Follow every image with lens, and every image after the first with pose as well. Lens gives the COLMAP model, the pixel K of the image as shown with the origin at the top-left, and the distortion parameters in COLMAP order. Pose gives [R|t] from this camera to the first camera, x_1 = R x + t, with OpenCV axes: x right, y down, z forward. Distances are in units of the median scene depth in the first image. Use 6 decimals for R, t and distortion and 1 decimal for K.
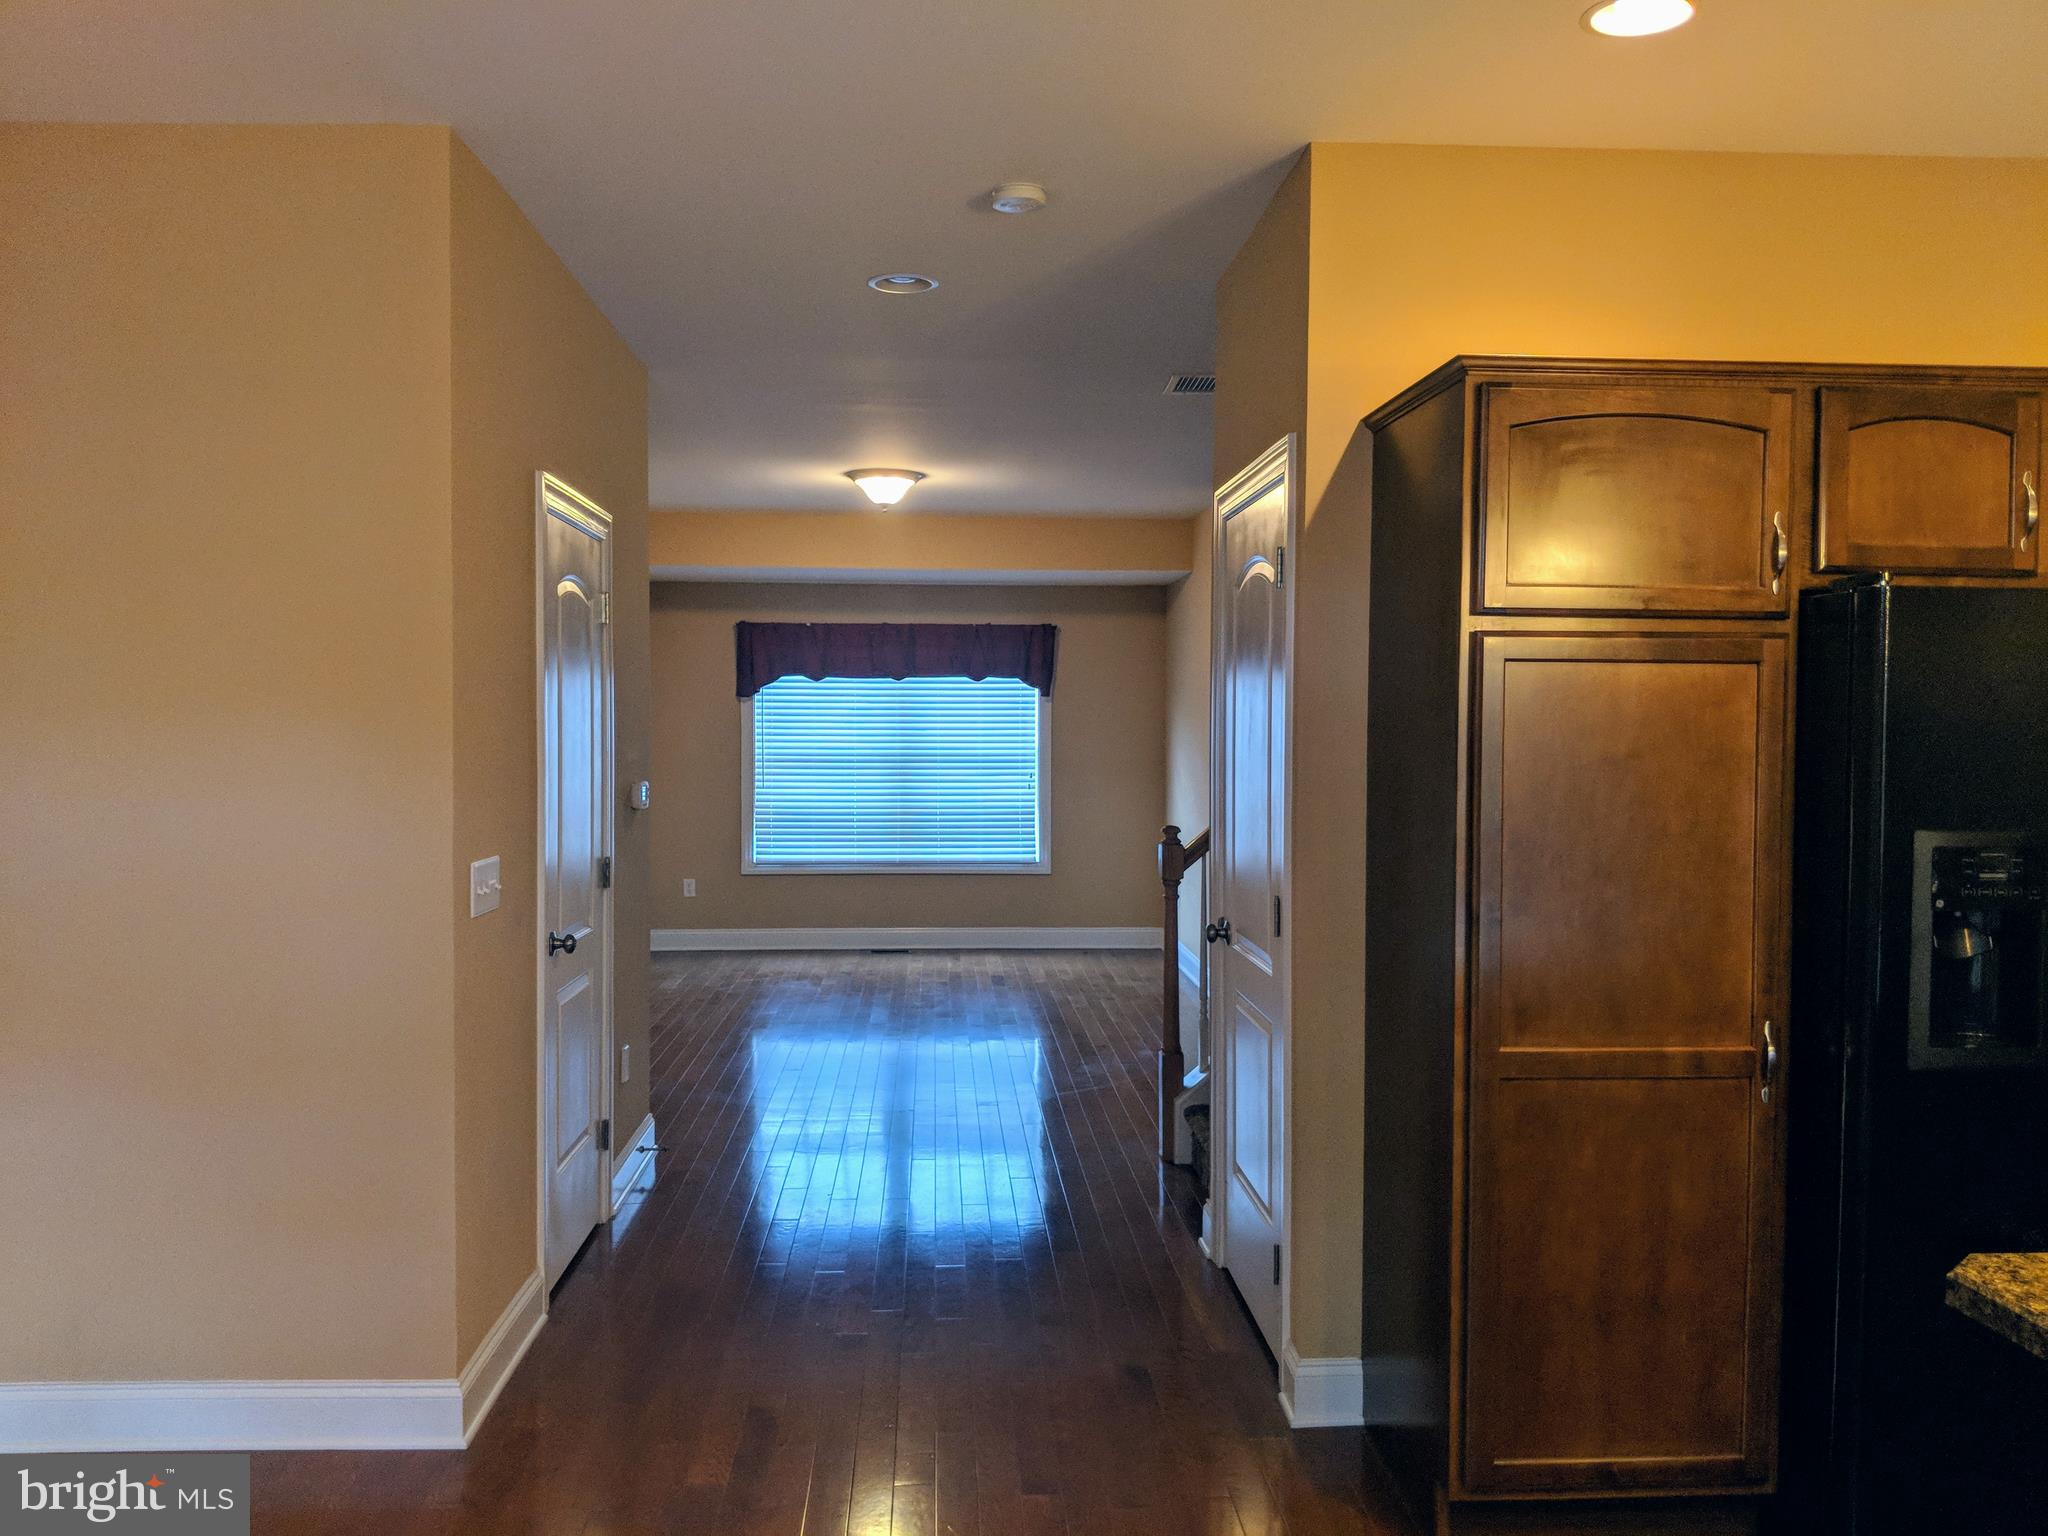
lens RADIAL K [[1638.4, 0, 1024.0], [0, 1638.4, 768.0], [0, 0, 1]] dist [0.053297, -0.123732]
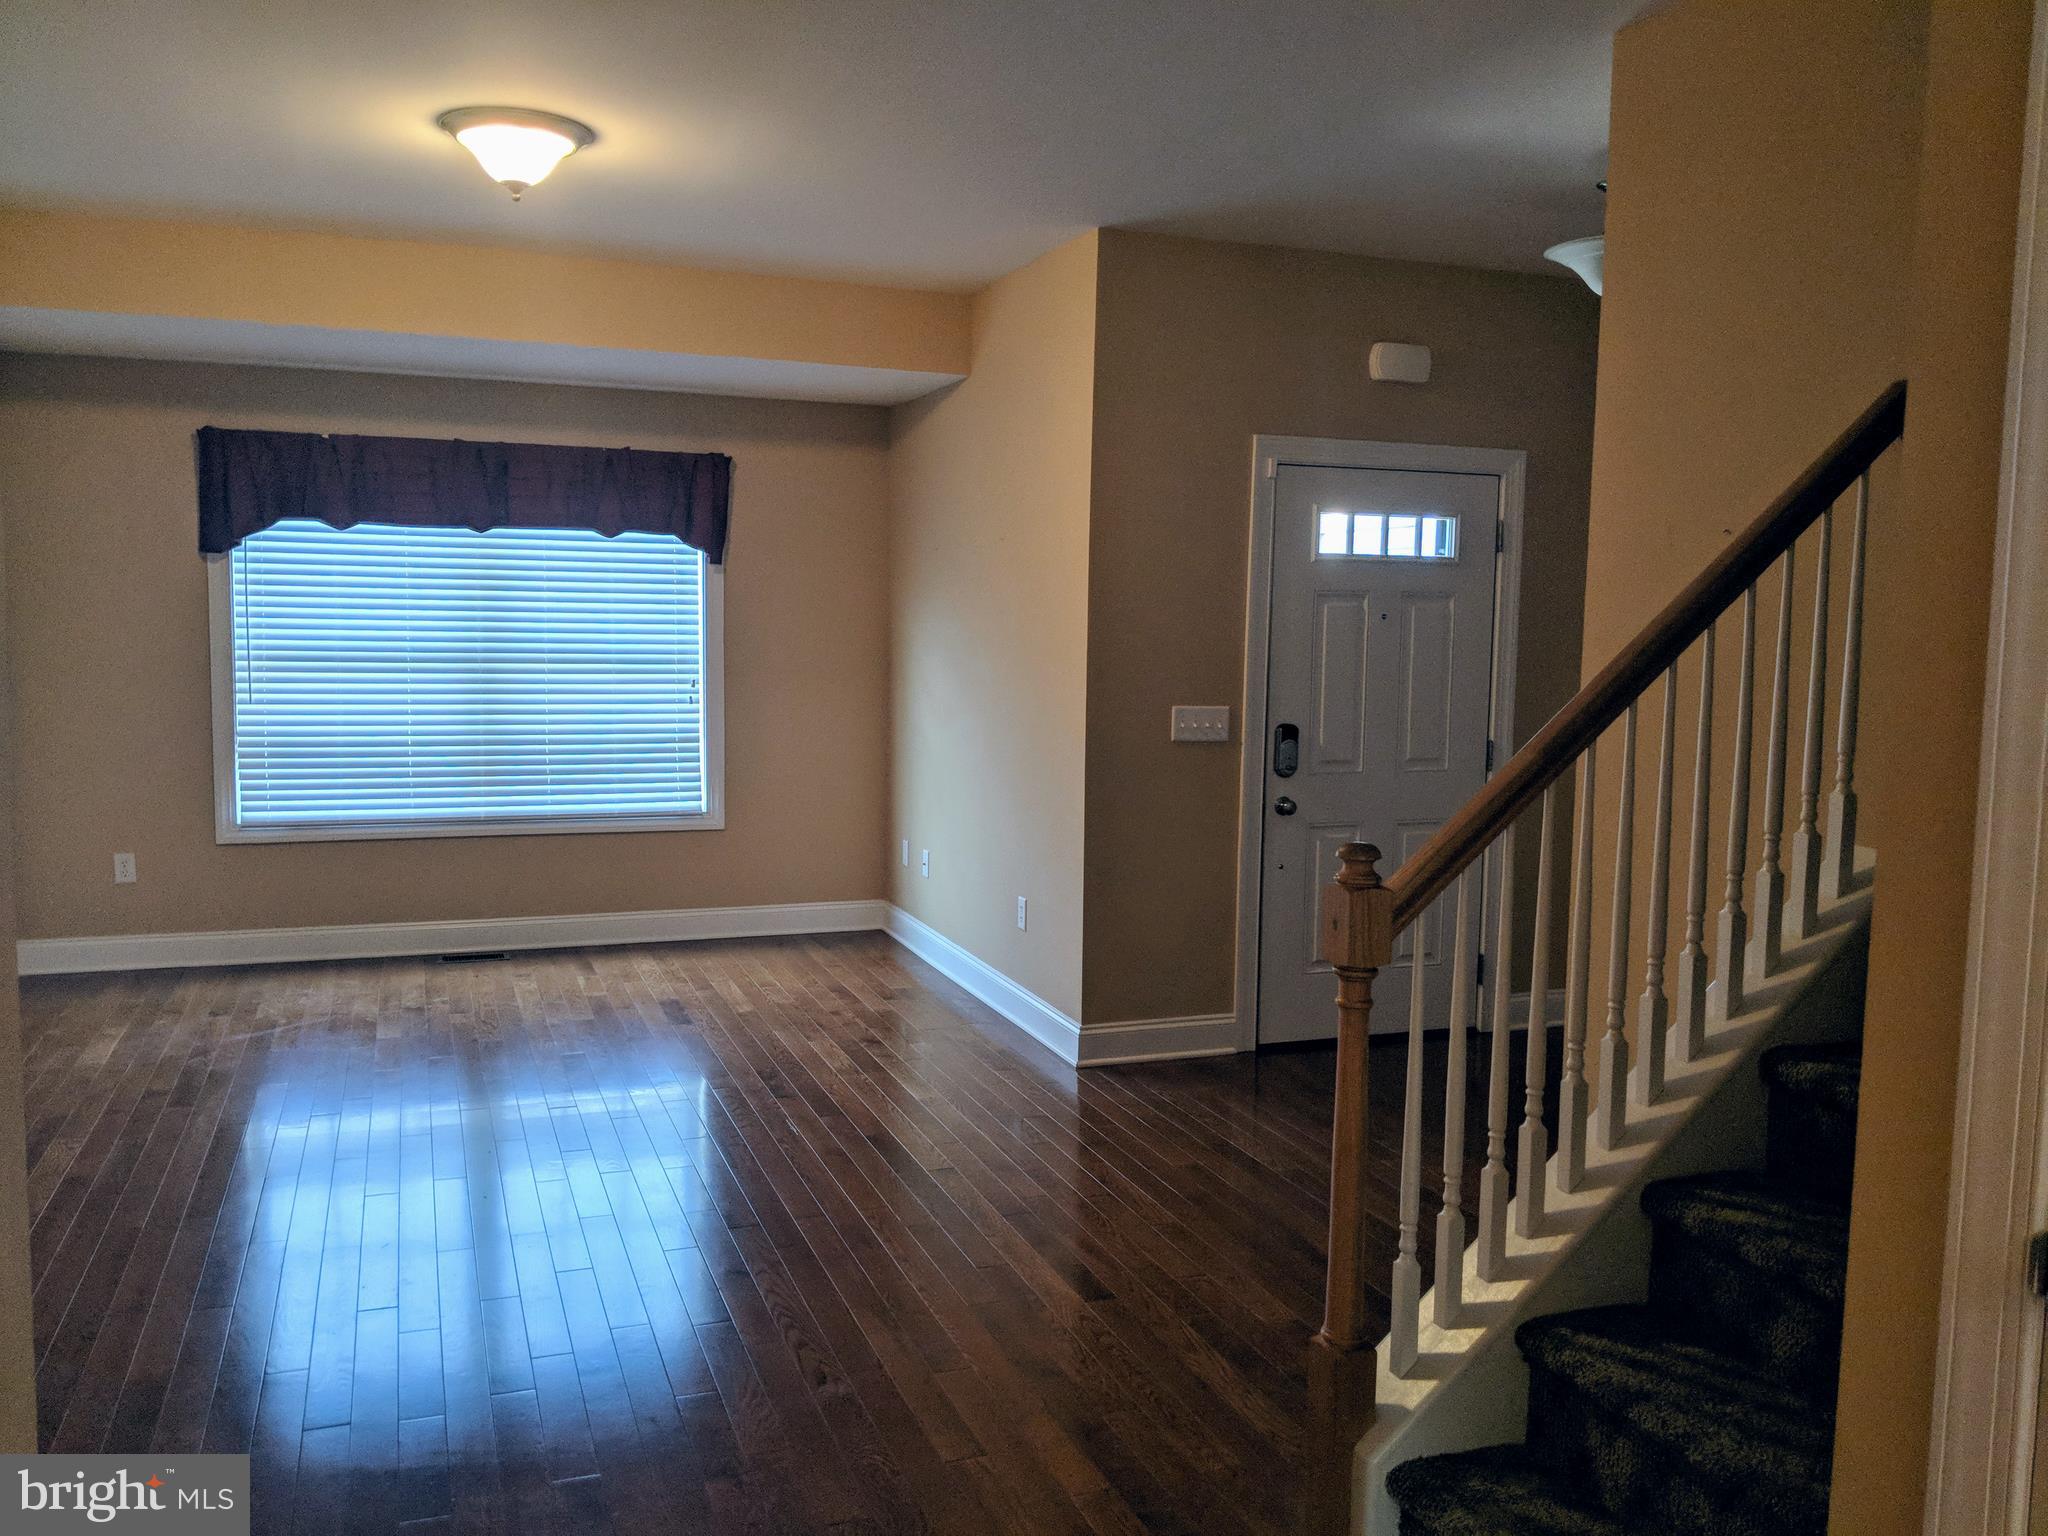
lens RADIAL K [[1638.4, 0, 1024.0], [0, 1638.4, 768.0], [0, 0, 1]] dist [0.053297, -0.123732]
pose [[0.953220, -0.014382, 0.301937, -0.069691], [-0.006851, 0.997583, 0.069144, -0.008153], [-0.302201, -0.067978, 0.950817, 0.324946]]
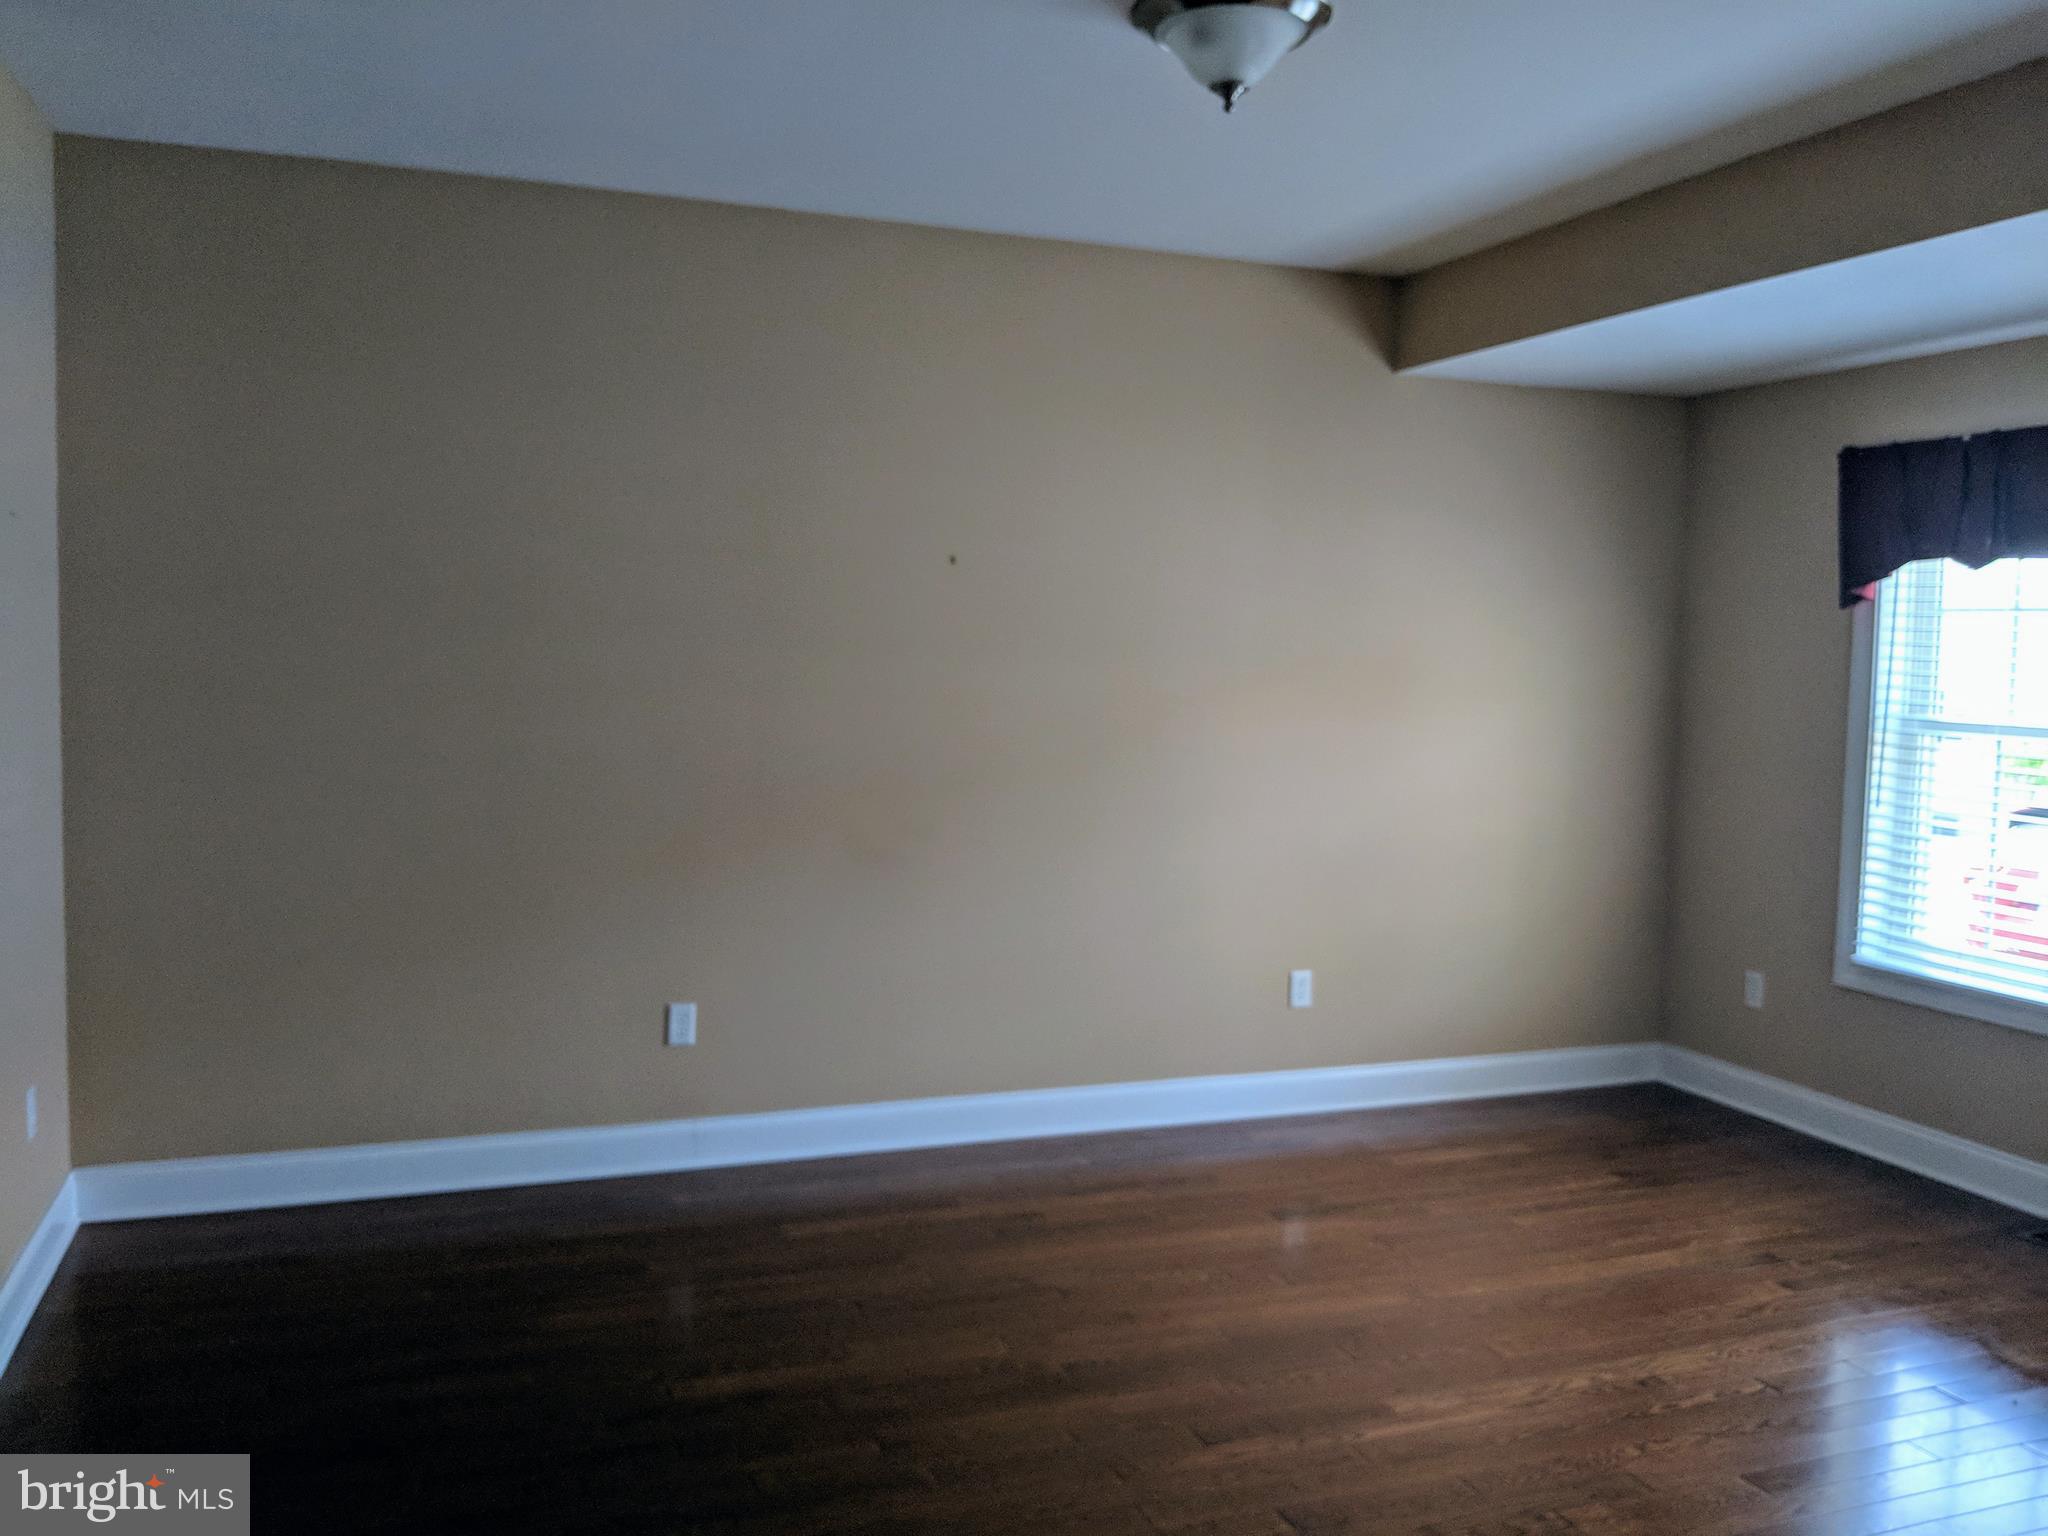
lens RADIAL K [[1638.4, 0, 1024.0], [0, 1638.4, 768.0], [0, 0, 1]] dist [0.053297, -0.123732]
pose [[0.306511, 0.077162, -0.948734, 0.203593], [-0.050517, 0.996623, 0.064736, -0.016699], [0.950526, 0.028085, 0.309374, 0.628597]]
